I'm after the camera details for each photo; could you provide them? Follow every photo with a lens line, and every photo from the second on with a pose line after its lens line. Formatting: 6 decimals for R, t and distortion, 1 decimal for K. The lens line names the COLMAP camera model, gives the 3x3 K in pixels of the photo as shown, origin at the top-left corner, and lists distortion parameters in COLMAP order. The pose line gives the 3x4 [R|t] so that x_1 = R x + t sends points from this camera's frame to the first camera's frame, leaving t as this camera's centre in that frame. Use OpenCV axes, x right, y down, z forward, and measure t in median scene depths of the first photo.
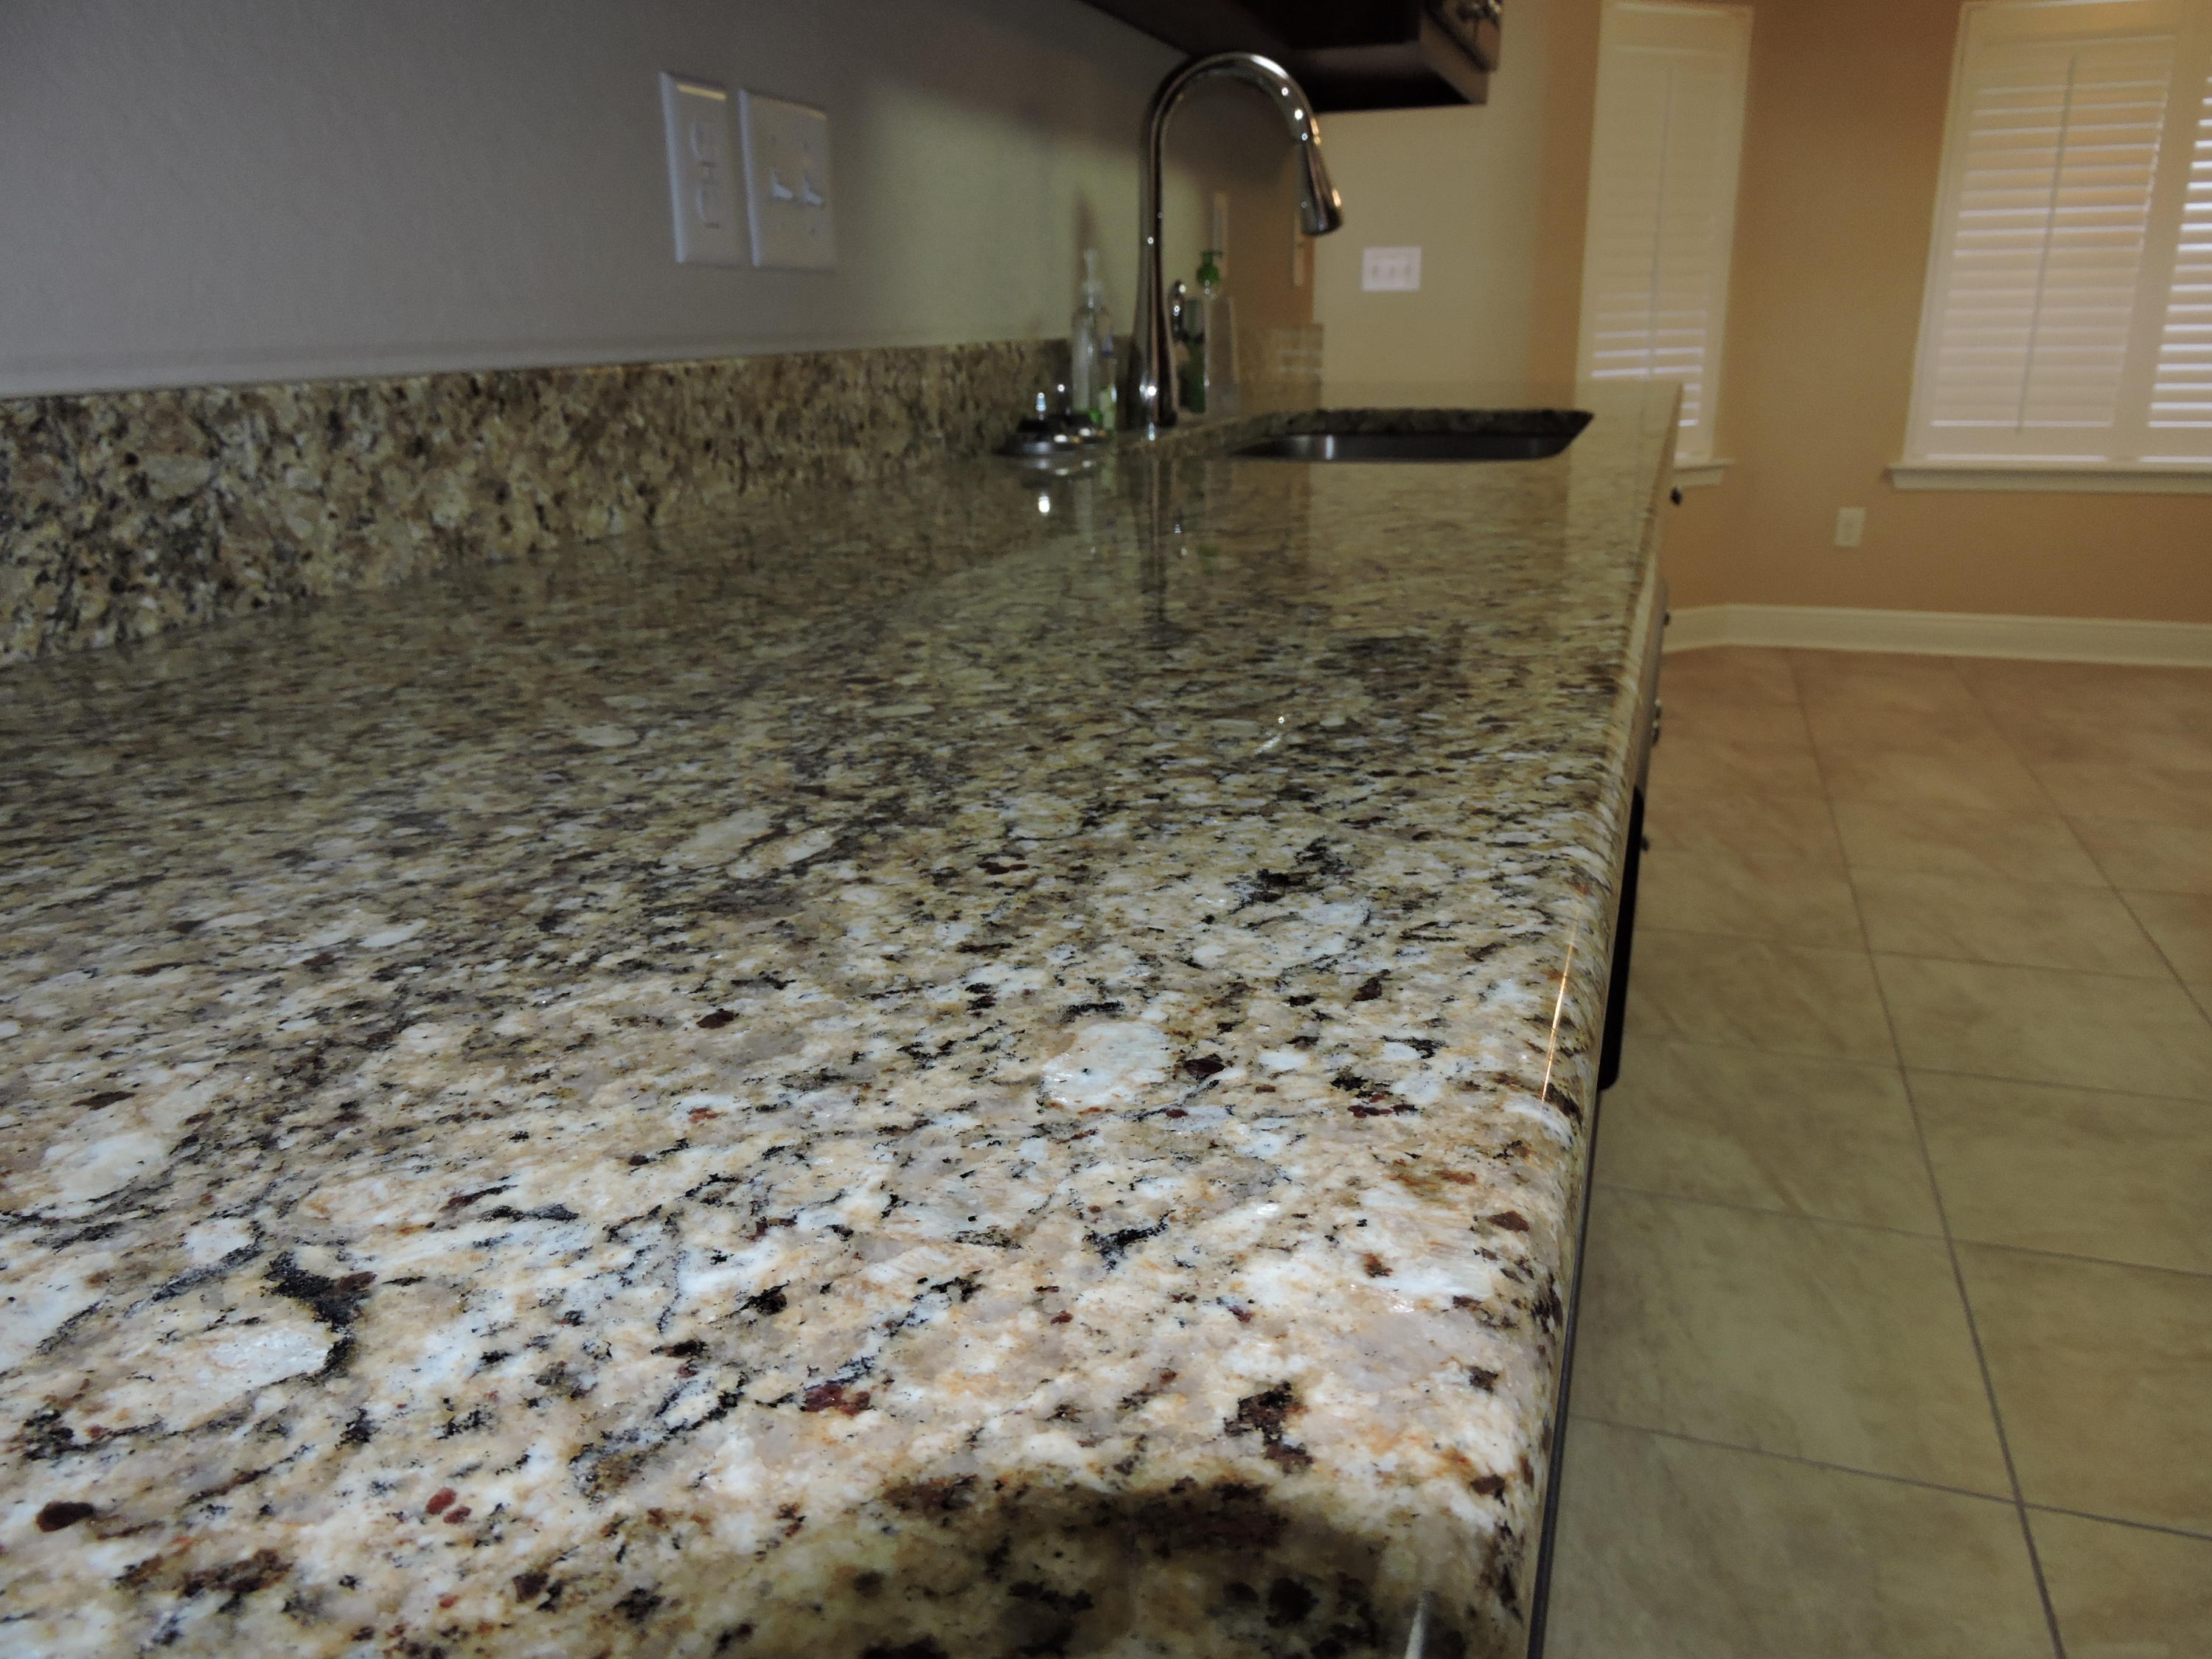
lens RADIAL K [[1613.9, 0, 1119.9], [0, 1613.9, 835.8], [0, 0, 1]] dist [0.000191, 0.003877]
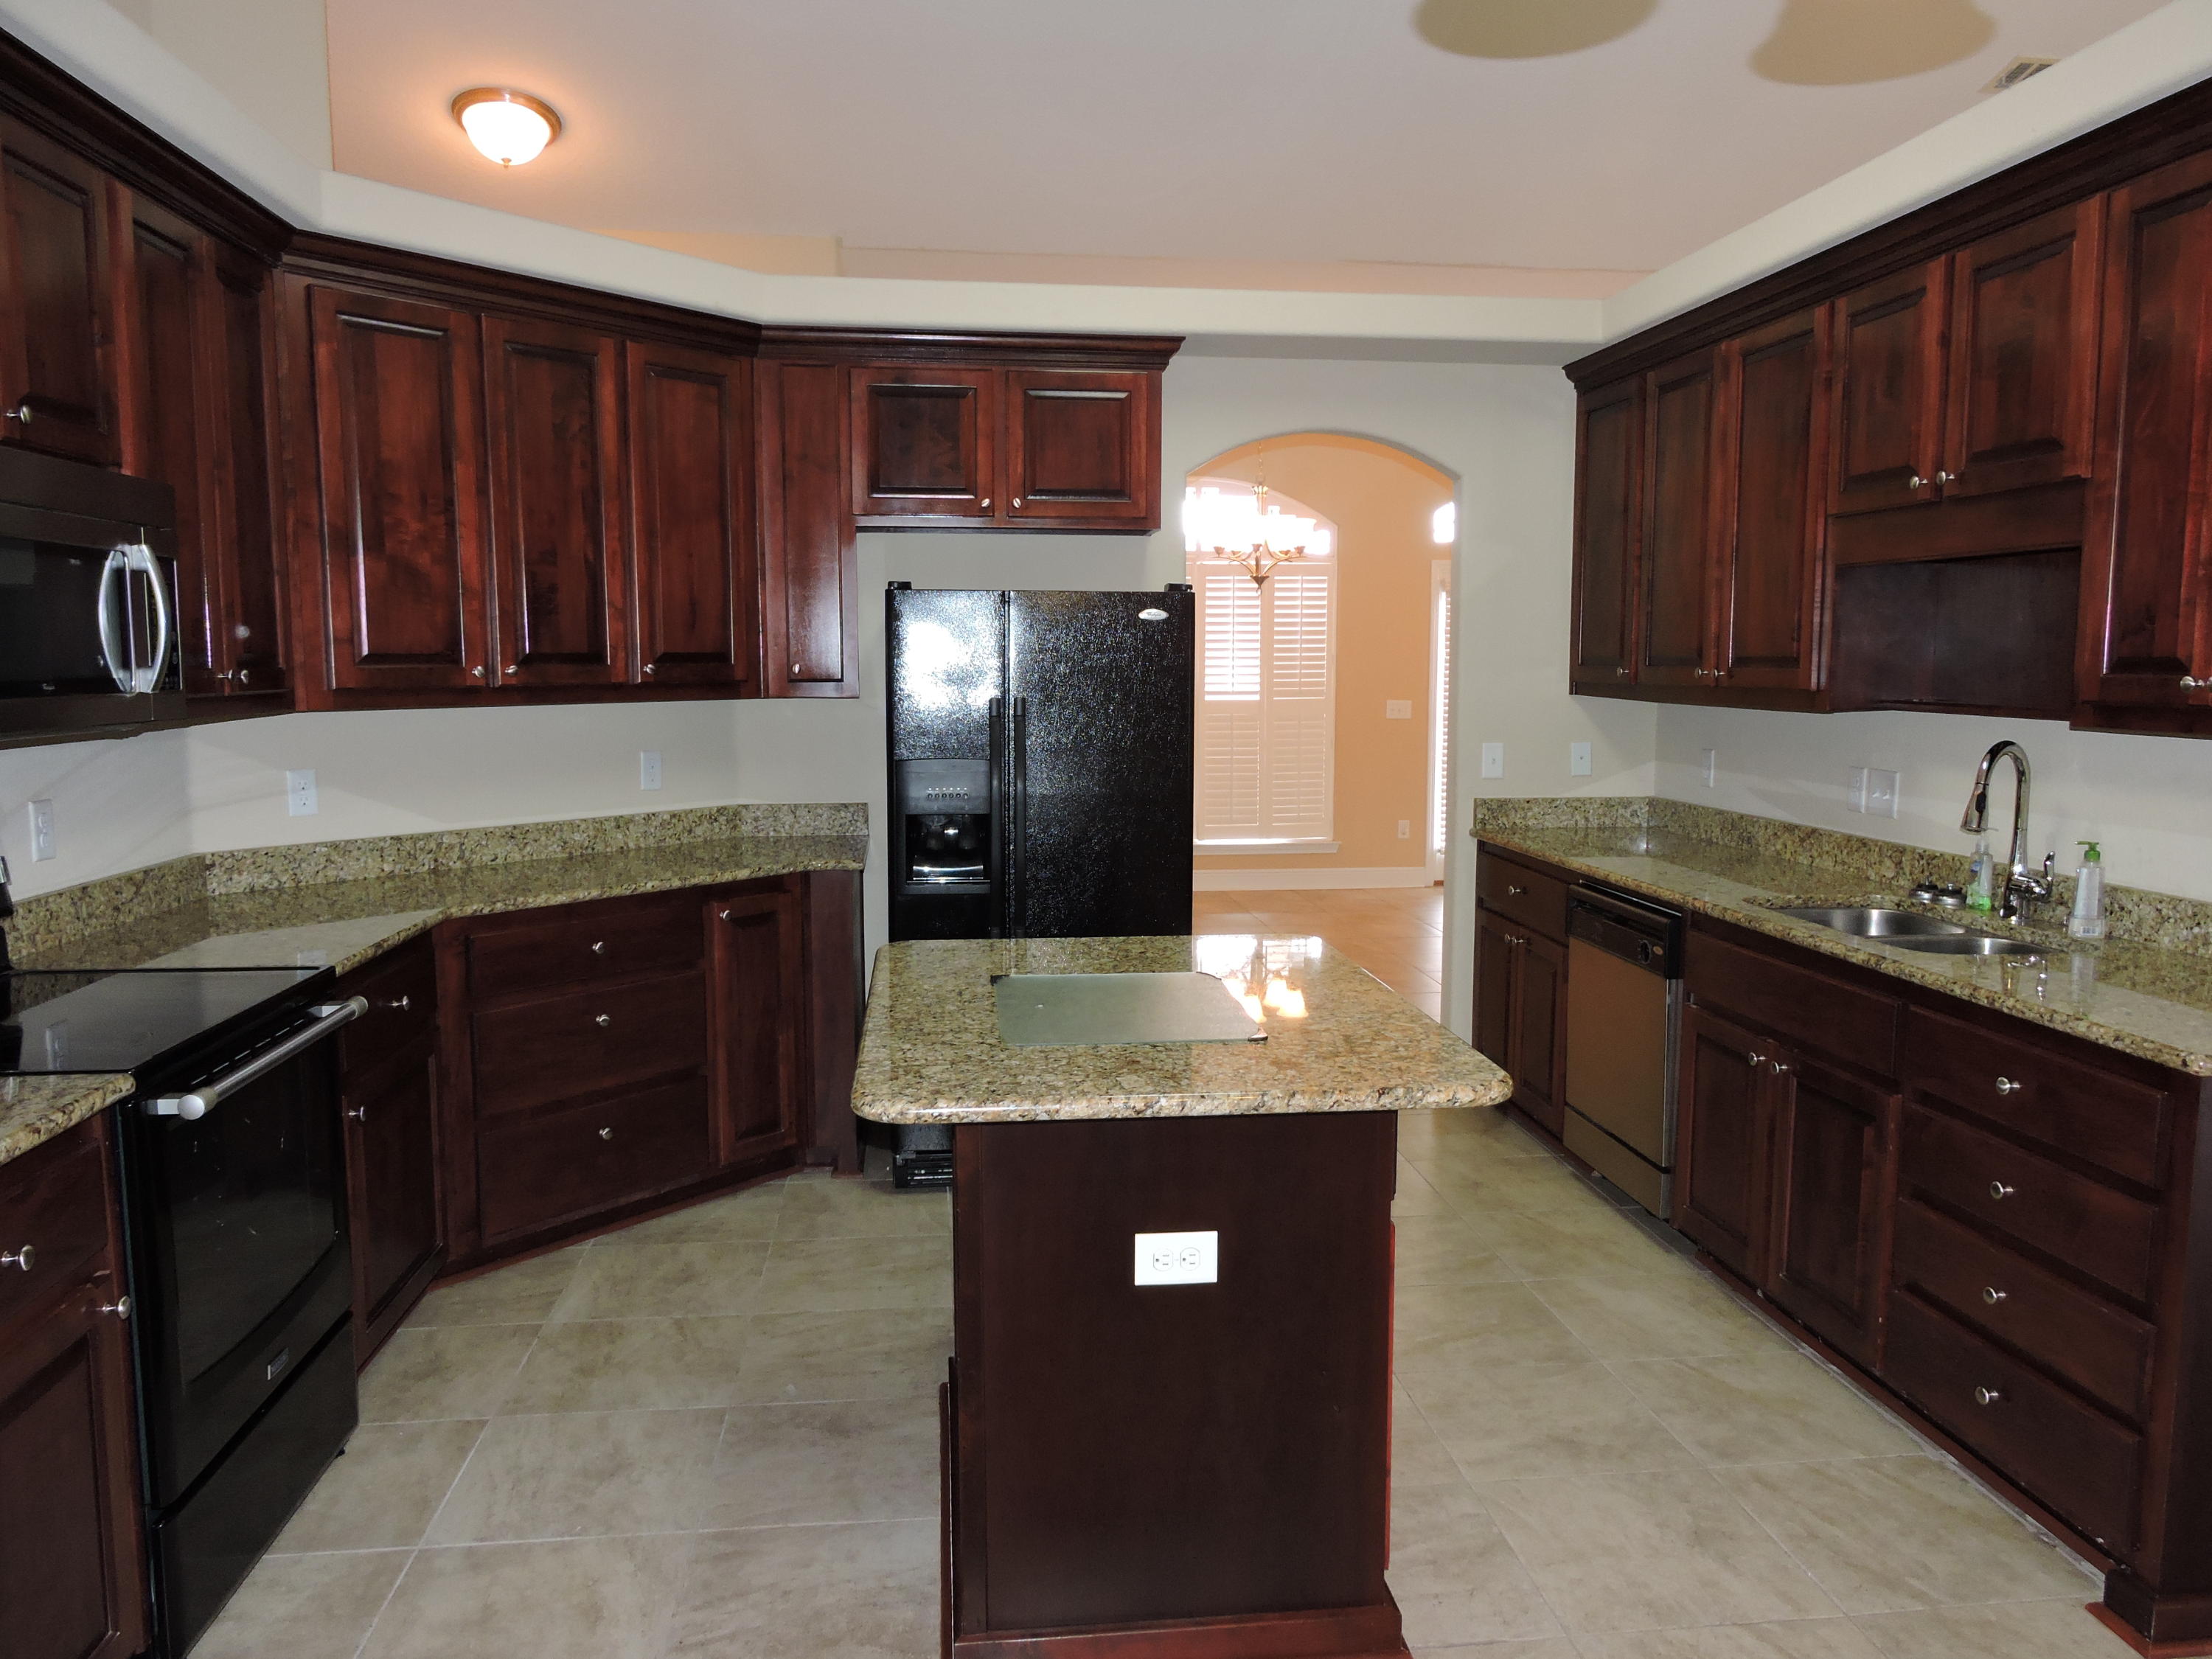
lens RADIAL K [[1613.9, 0, 1119.9], [0, 1613.9, 835.8], [0, 0, 1]] dist [0.000191, 0.003877]
pose [[-0.900813, 0.060432, -0.429981, 3.356381], [-0.123202, 0.913996, 0.386566, -1.778469], [0.416361, 0.401198, -0.815894, 3.889318]]
